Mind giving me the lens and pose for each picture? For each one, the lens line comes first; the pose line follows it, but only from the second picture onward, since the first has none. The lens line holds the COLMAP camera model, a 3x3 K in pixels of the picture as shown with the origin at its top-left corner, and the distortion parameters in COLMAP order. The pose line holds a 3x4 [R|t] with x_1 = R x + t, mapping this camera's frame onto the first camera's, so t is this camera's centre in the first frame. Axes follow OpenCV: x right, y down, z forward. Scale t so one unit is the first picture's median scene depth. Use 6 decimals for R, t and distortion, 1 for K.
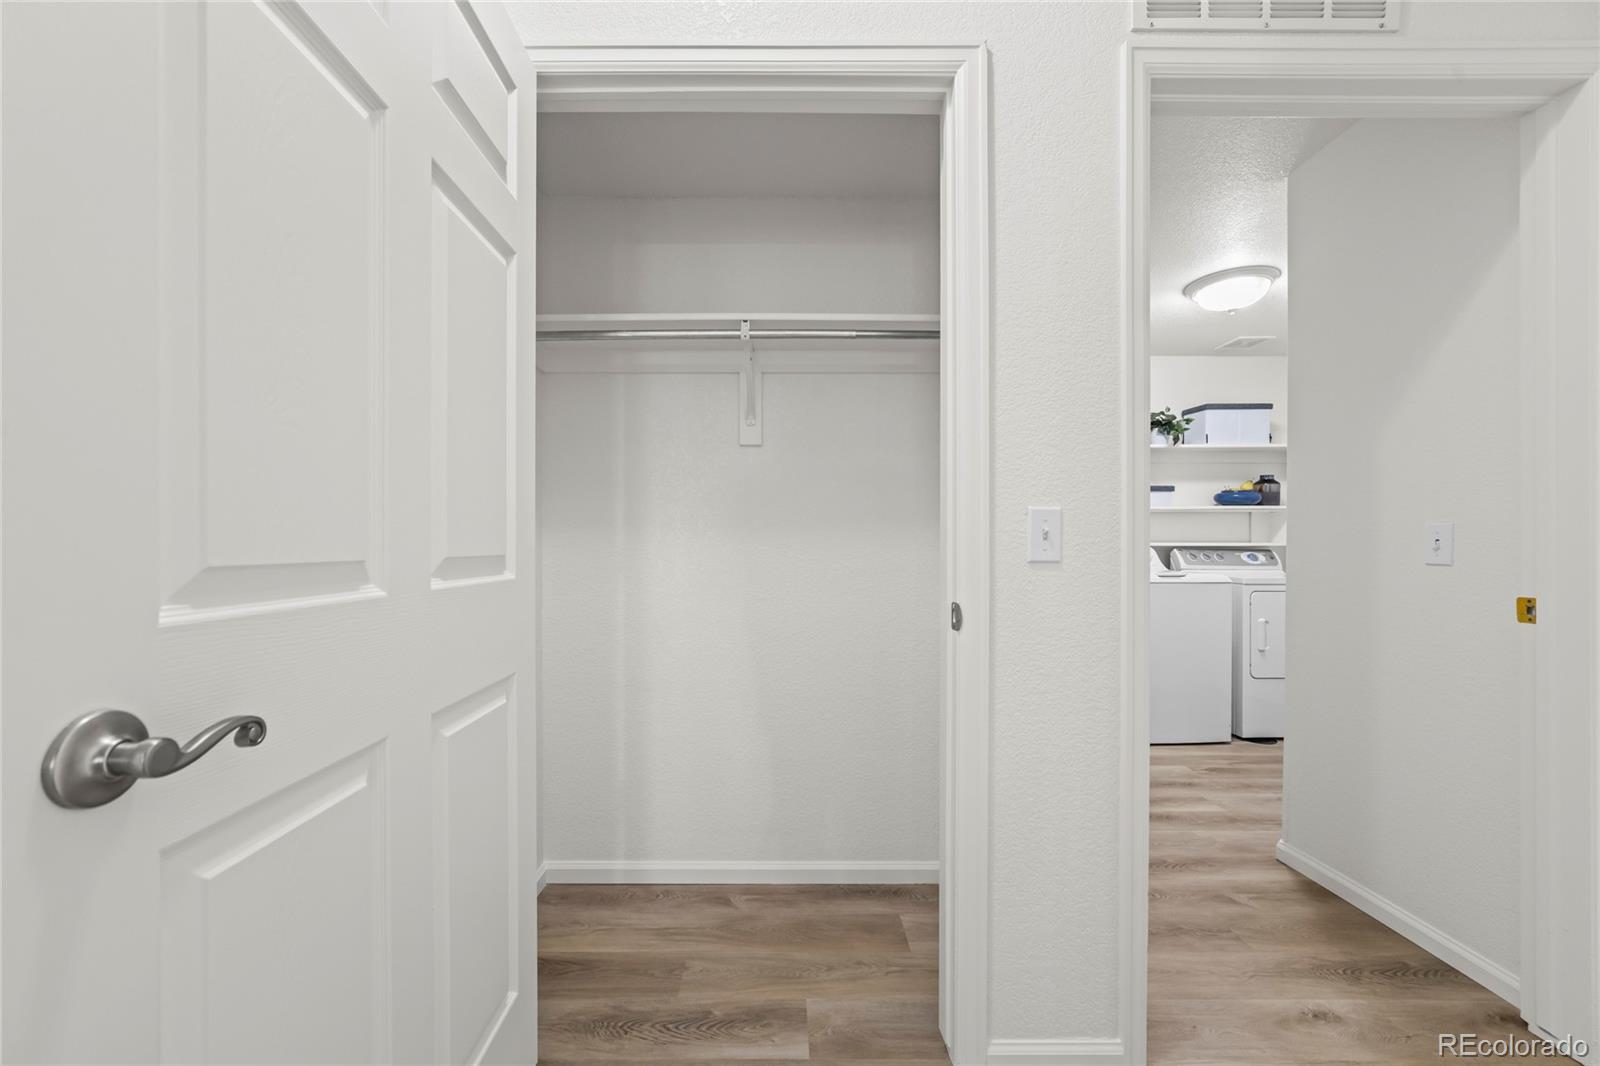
lens RADIAL K [[634.8, 0, 783.4], [0, 634.8, 543.6], [0, 0, 1]] dist [-0.021227, 0.008076]
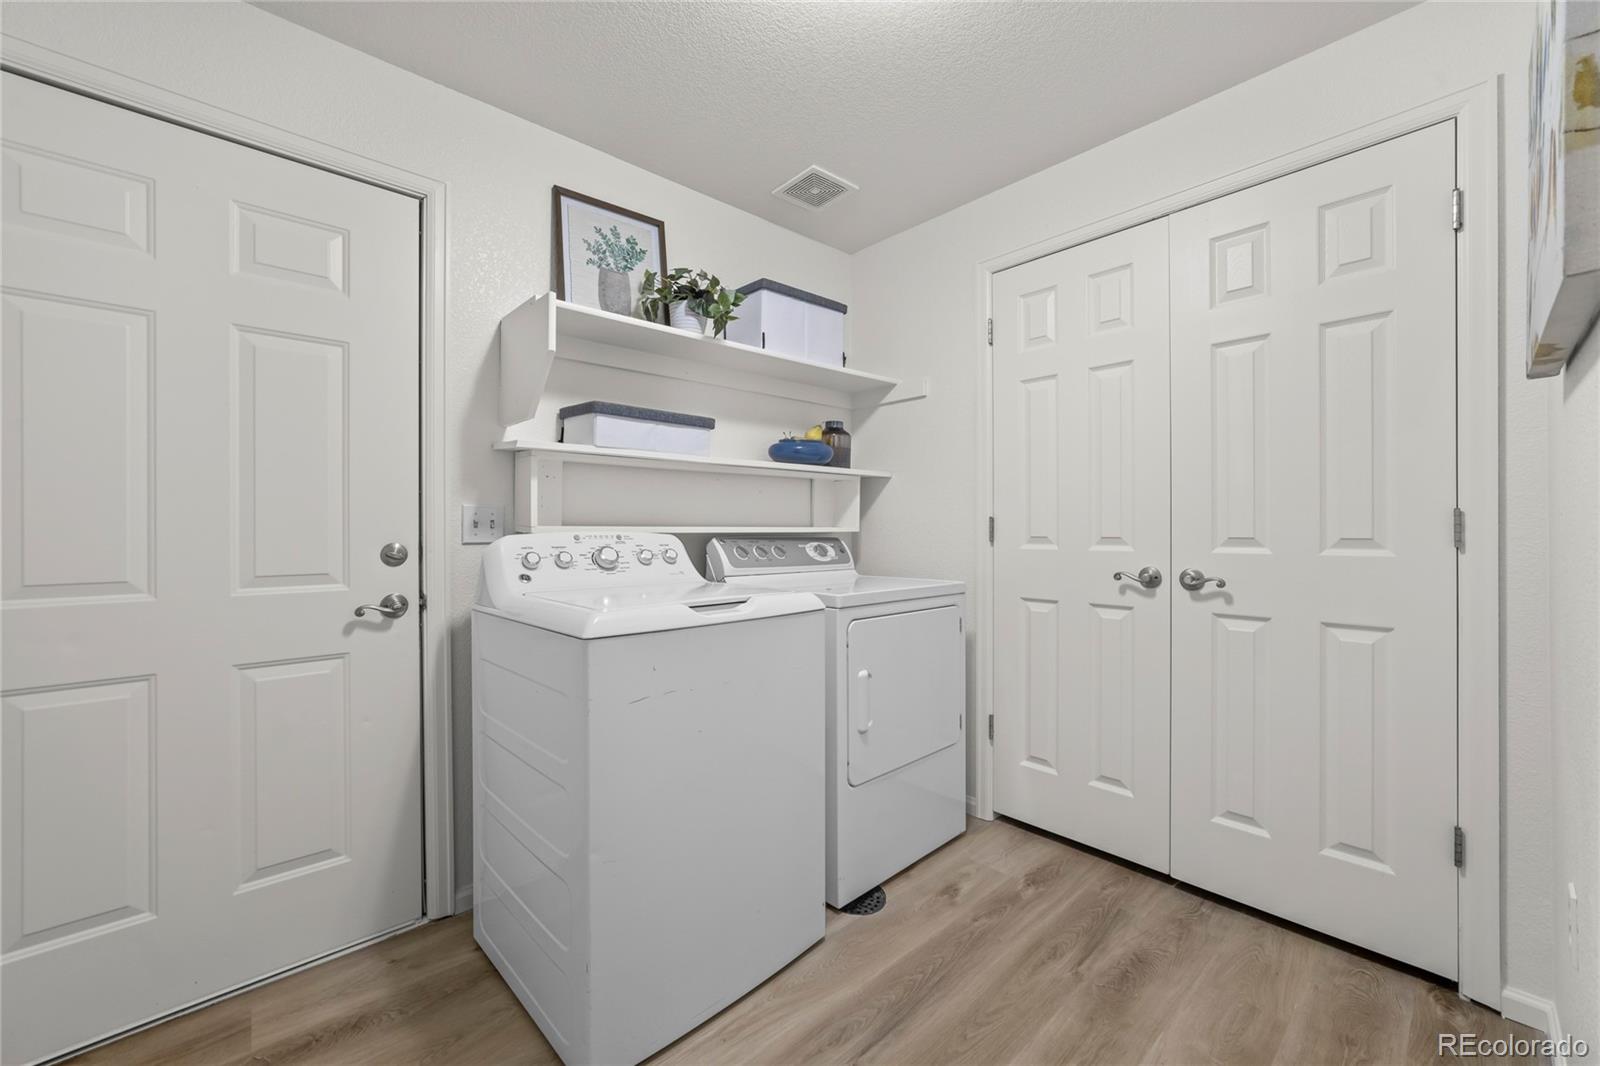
lens RADIAL K [[634.8, 0, 792.8], [0, 634.8, 526.0], [0, 0, 1]] dist [-0.021227, 0.008076]
pose [[0.747781, 0.001945, 0.663943, 0.314929], [0.001220, 0.999990, -0.004303, 0.000296], [-0.663944, 0.004028, 0.747771, 0.555122]]
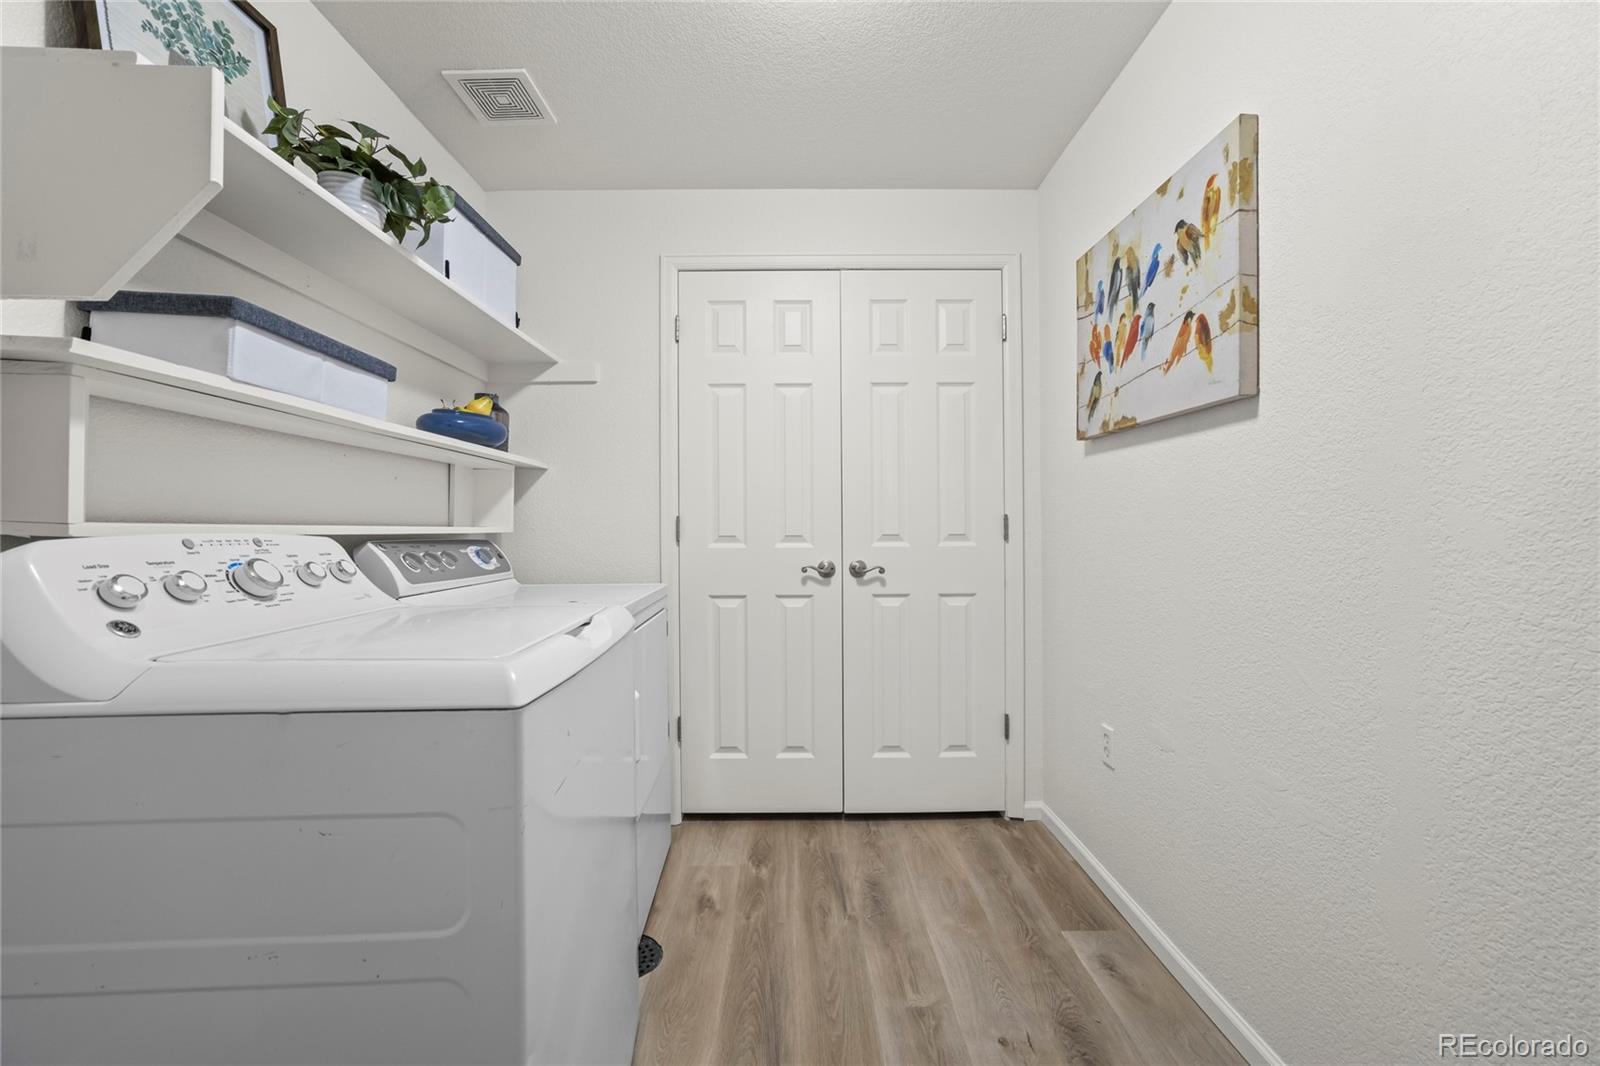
lens RADIAL K [[634.8, 0, 805.6], [0, 634.8, 526.0], [0, 0, 1]] dist [-0.021227, 0.008076]
pose [[-0.009137, 0.004839, 0.999947, 0.261015], [0.003850, 0.999981, -0.004804, 0.001556], [-0.999951, 0.003806, -0.009155, 0.757012]]
